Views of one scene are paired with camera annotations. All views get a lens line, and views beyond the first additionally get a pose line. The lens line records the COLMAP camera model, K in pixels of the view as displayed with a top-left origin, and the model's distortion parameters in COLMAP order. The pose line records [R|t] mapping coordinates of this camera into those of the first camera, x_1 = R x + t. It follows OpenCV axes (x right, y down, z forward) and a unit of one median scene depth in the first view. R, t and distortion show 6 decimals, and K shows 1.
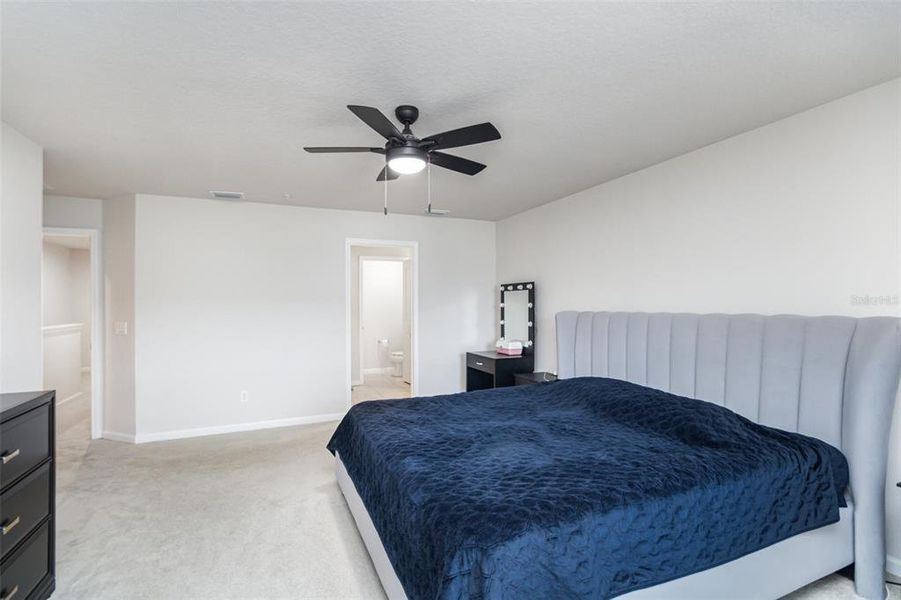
lens RADIAL K [[426.8, 0, 450.5], [0, 426.8, 300.0], [0, 0, 1]] dist [-0.000259, -0.000147]
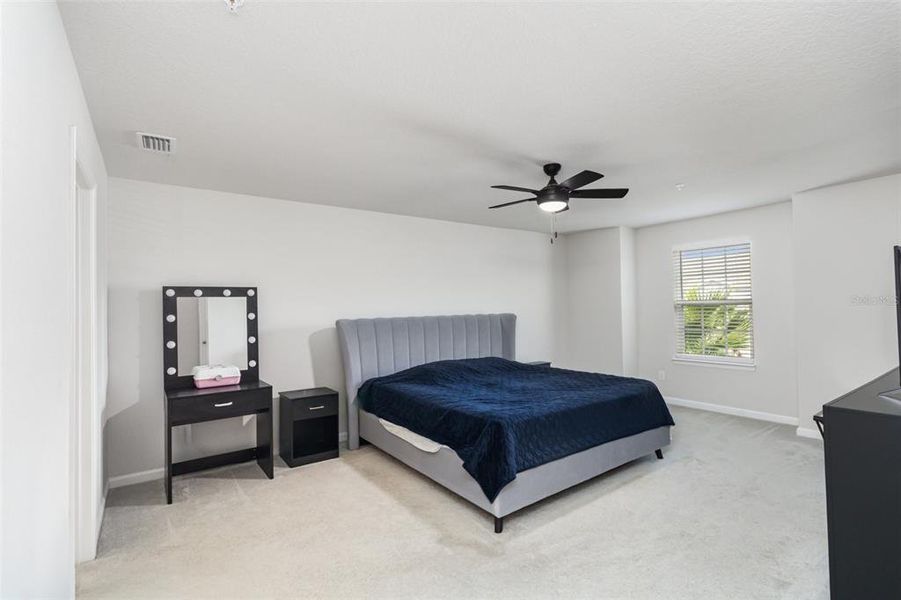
lens RADIAL K [[426.8, 0, 450.5], [0, 426.8, 300.0], [0, 0, 1]] dist [-0.000259, -0.000147]
pose [[-0.263539, 0.035014, 0.964013, -0.681737], [0.022569, 0.999291, -0.030125, 0.014273], [-0.964385, 0.013818, -0.264142, 0.847645]]
